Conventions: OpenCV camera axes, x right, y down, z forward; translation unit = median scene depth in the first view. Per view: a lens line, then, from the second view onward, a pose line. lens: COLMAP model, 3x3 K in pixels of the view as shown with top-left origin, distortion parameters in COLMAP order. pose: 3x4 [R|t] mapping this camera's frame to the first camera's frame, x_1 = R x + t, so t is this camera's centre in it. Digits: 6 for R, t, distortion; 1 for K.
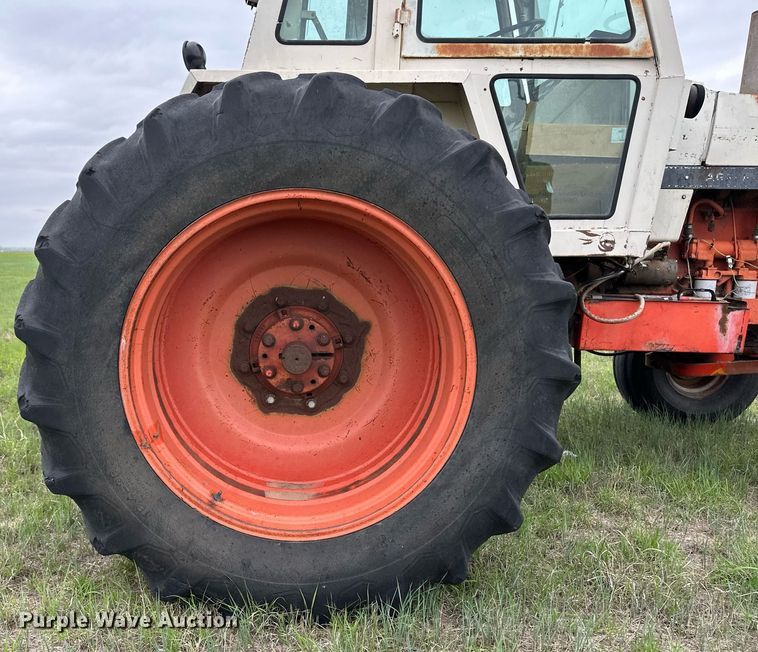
lens RADIAL K [[648.7, 0, 378.0], [0, 648.7, 375.0], [0, 0, 1]] dist [-0.008806, -0.000447]
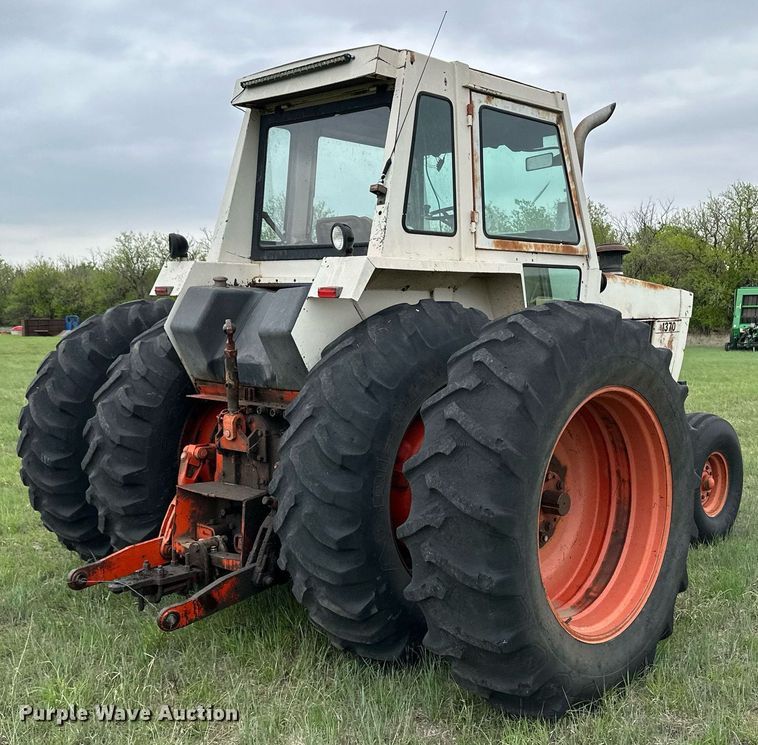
lens RADIAL K [[900.8, 0, 379.0], [0, 900.8, 372.5], [0, 0, 1]] dist [0.069127, -0.044966]
pose [[0.685105, -0.066561, 0.725397, -1.374562], [0.138477, 0.989558, -0.039984, -0.217224], [-0.715161, 0.127844, 0.687169, -0.020131]]
